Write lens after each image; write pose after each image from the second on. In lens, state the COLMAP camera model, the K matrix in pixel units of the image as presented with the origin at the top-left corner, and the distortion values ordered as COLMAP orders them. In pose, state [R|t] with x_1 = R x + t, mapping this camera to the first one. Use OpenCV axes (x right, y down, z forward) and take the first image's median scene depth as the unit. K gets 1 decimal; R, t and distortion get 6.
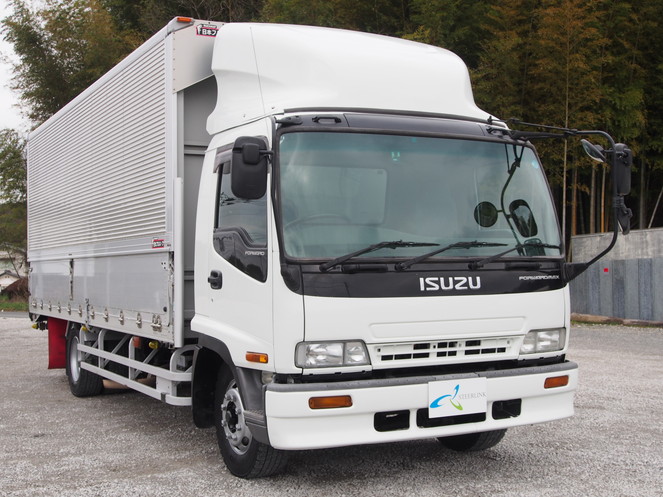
lens RADIAL K [[916.7, 0, 326.6], [0, 916.7, 241.7], [0, 0, 1]] dist [-0.005138, 0.000000]
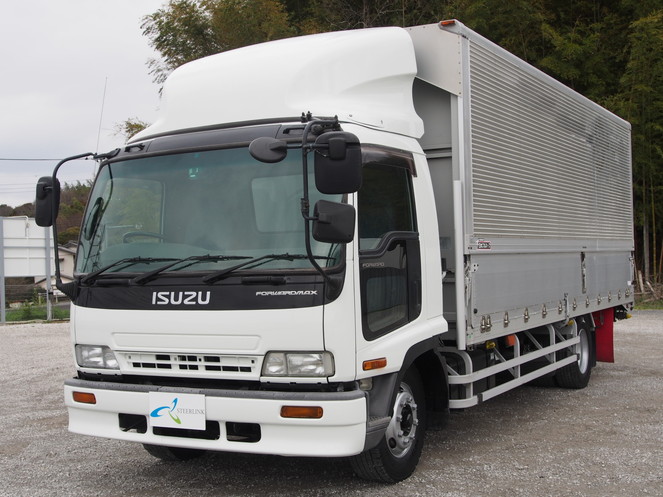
lens RADIAL K [[916.7, 0, 331.6], [0, 916.7, 253.9], [0, 0, 1]] dist [-0.005138, 0.000000]
pose [[0.555093, -0.010390, -0.831723, 1.057090], [0.039535, 0.999121, 0.013904, -0.010367], [0.830848, -0.040600, 0.555016, 0.572633]]
